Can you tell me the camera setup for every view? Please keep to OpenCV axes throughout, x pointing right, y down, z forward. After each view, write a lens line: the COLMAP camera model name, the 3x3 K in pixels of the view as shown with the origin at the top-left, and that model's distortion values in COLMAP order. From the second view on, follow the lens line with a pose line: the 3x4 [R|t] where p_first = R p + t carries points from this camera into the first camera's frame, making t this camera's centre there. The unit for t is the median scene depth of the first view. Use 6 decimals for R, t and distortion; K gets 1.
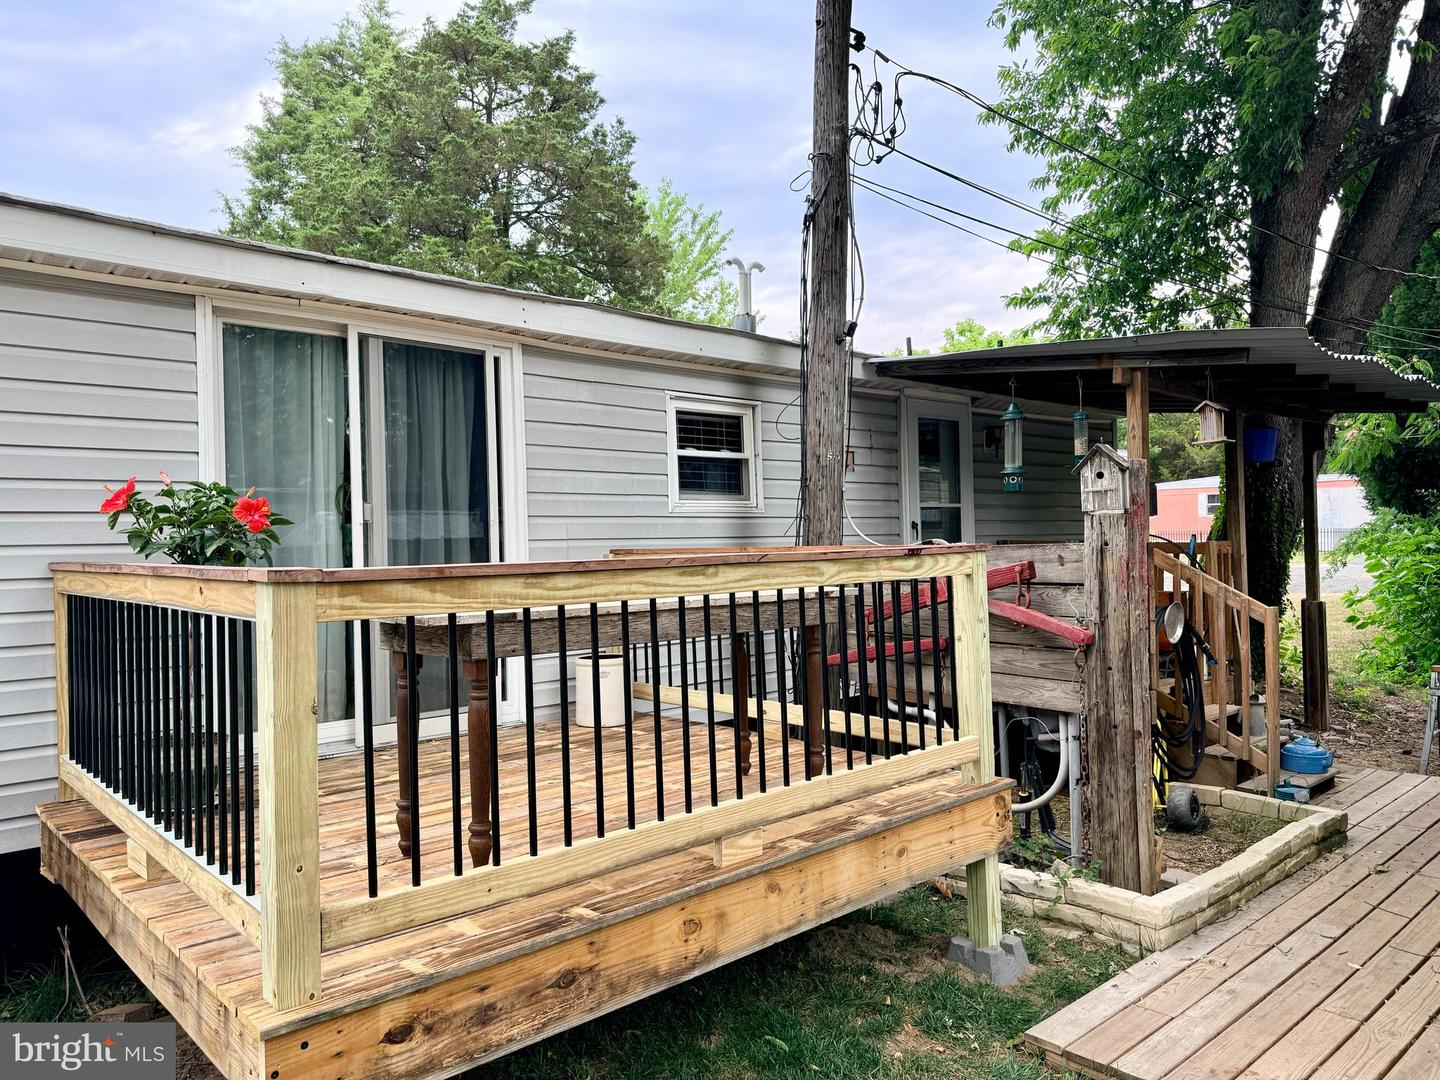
lens RADIAL K [[1013.7, 0, 720.0], [0, 1013.7, 540.0], [0, 0, 1]] dist [0.039037, -0.057901]
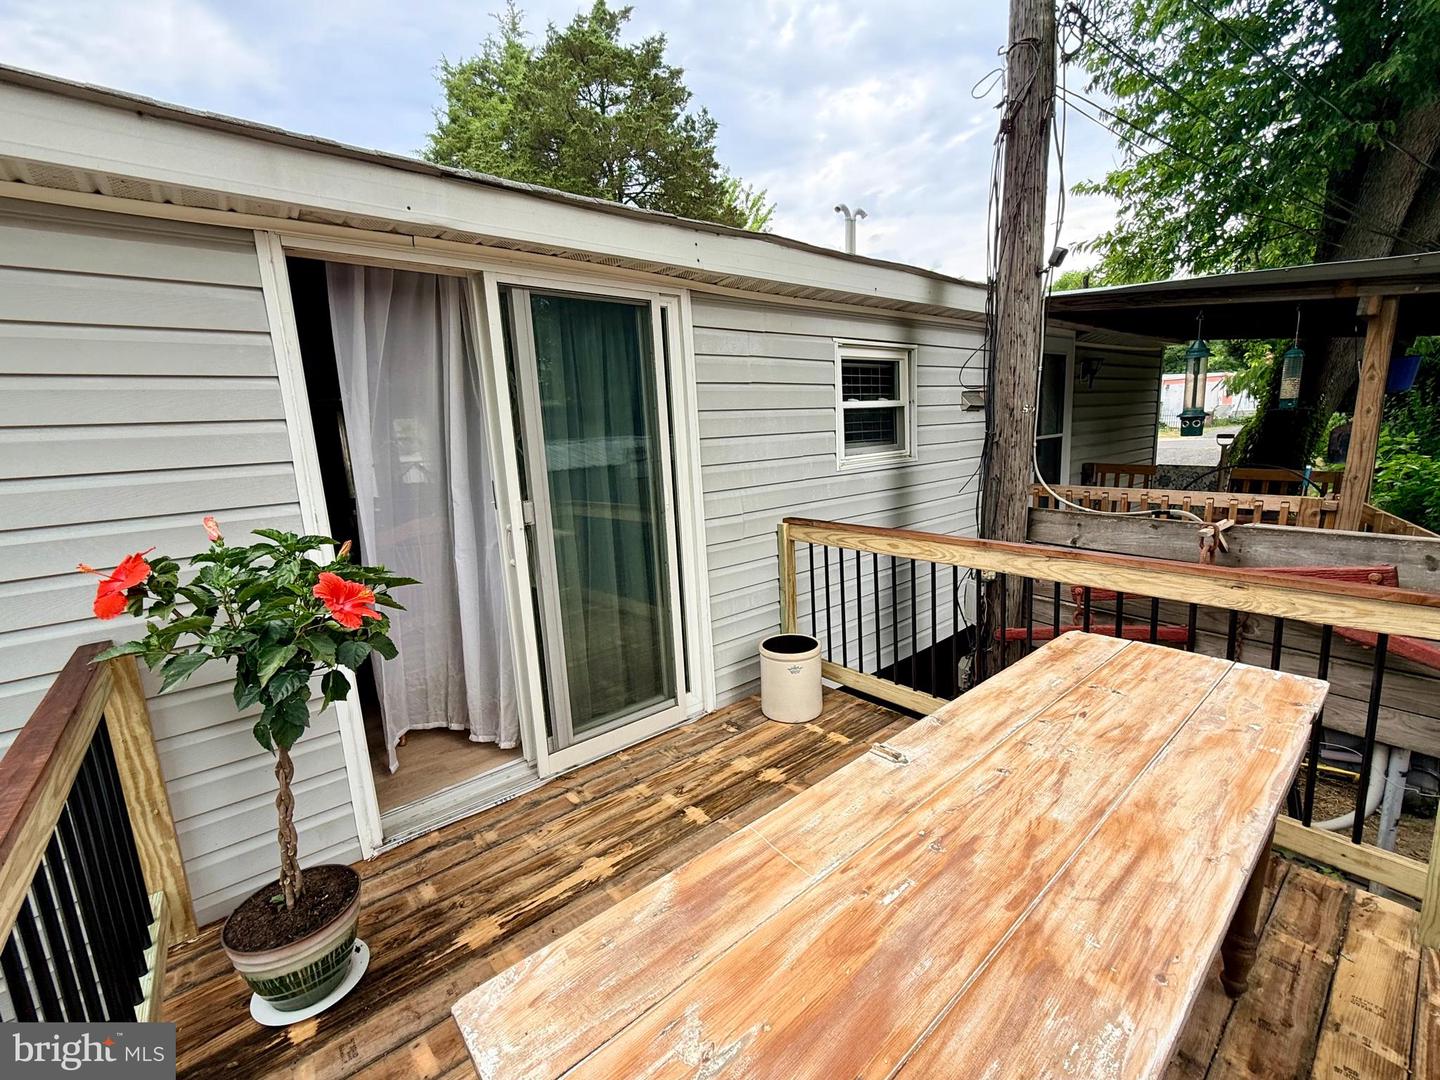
lens RADIAL K [[614.2, 0, 723.4], [0, 614.2, 537.7], [0, 0, 1]] dist [-0.001459, -0.000277]
pose [[0.998632, -0.017814, -0.049166, -0.163666], [0.026667, 0.982235, 0.185752, -0.094057], [0.044983, -0.186809, 0.981366, 0.511640]]
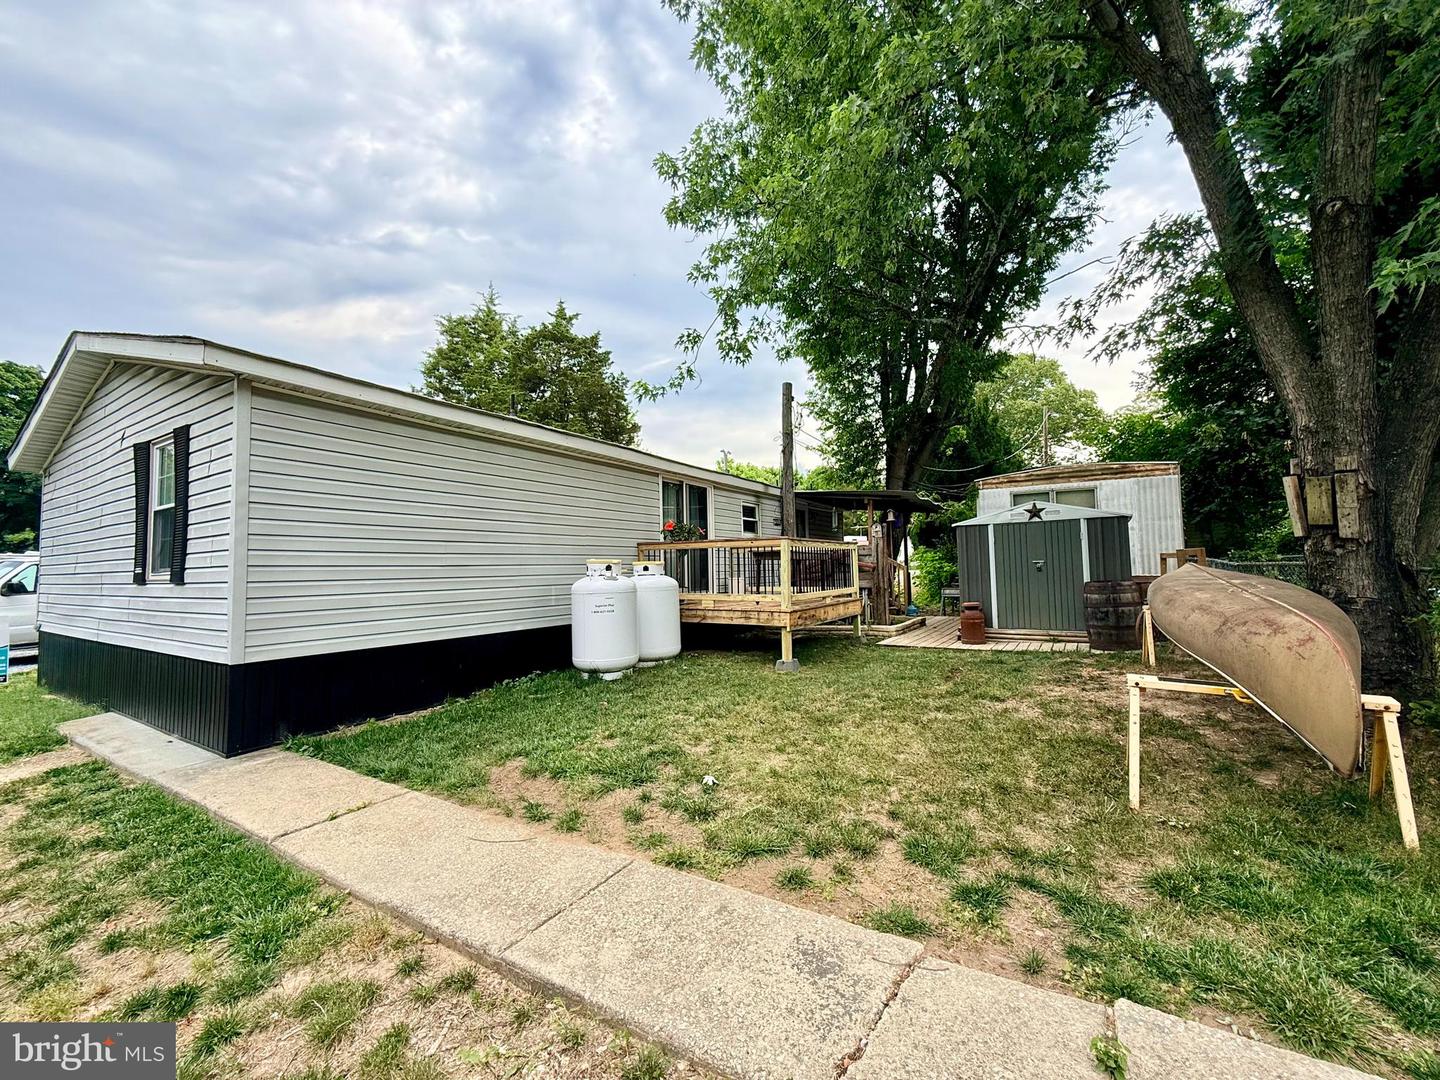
lens RADIAL K [[571.3, 0, 720.0], [0, 571.3, 540.0], [0, 0, 1]] dist [-0.003106, -0.000423]
pose [[0.964777, 0.016662, 0.262542, -0.754458], [-0.003236, 0.998668, -0.051491, 0.098080], [-0.263050, 0.048828, 0.963546, -0.948608]]
